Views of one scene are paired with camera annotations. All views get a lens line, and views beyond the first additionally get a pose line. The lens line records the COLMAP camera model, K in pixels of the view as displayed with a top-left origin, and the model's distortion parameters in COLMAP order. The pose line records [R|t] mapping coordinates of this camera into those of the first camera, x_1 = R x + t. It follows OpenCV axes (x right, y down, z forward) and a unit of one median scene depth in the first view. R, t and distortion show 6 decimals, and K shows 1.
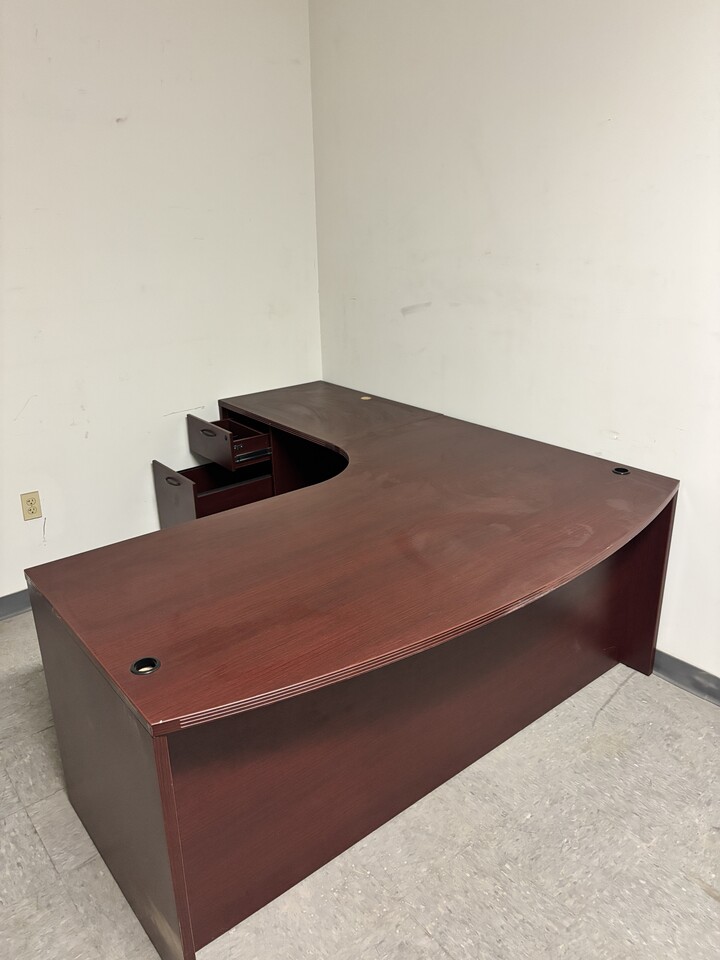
lens RADIAL K [[724.1, 0, 360.0], [0, 724.1, 480.0], [0, 0, 1]] dist [-0.003880, -0.000482]
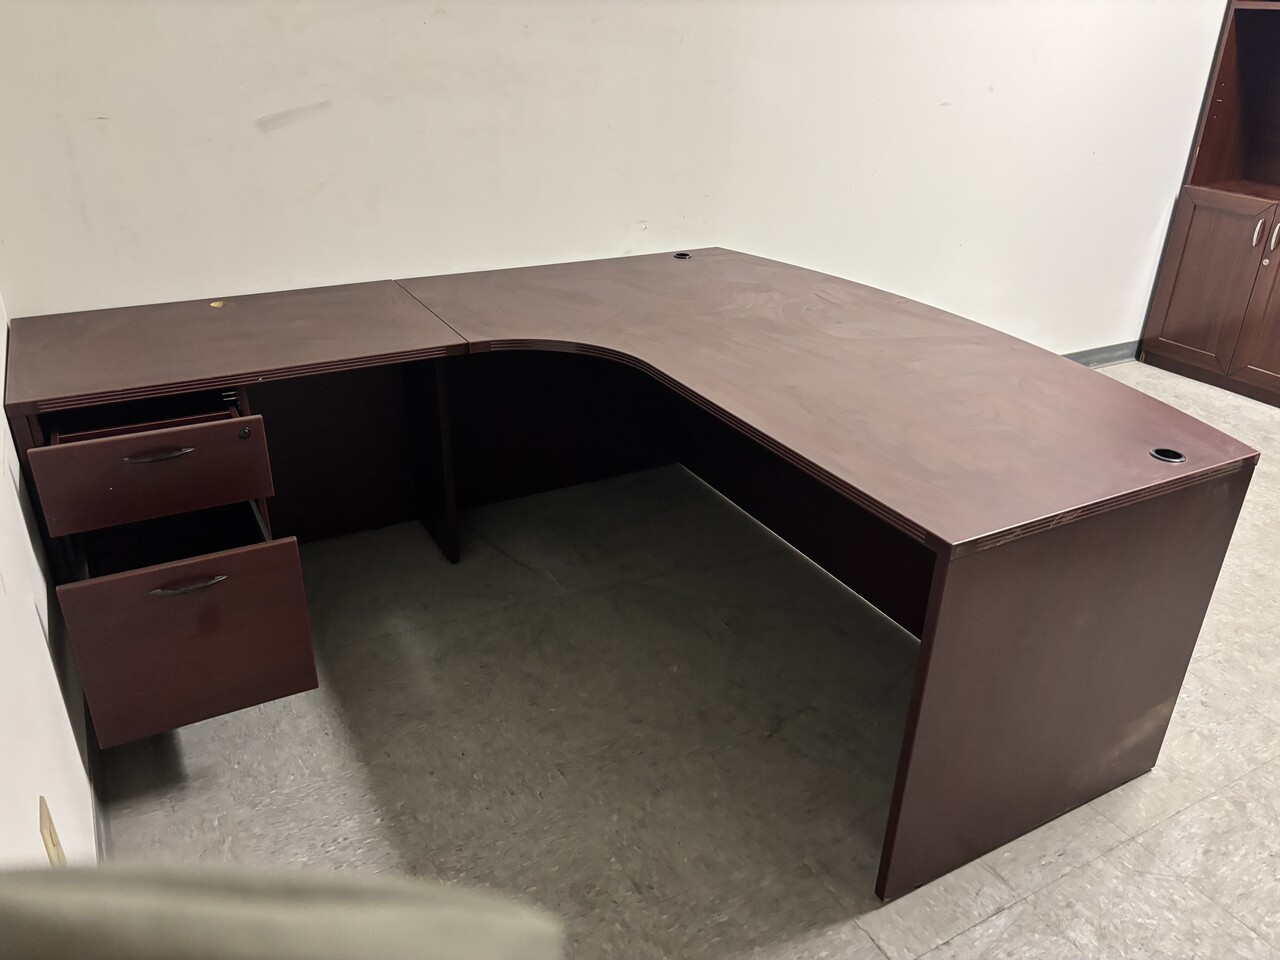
lens RADIAL K [[972.1, 0, 640.0], [0, 972.1, 480.0], [0, 0, 1]] dist [0.098471, -0.100452]
pose [[0.174584, -0.415767, 0.892557, -1.105213], [0.320388, 0.881136, 0.347779, -0.261669], [-0.931060, 0.225248, 0.287039, 0.908775]]
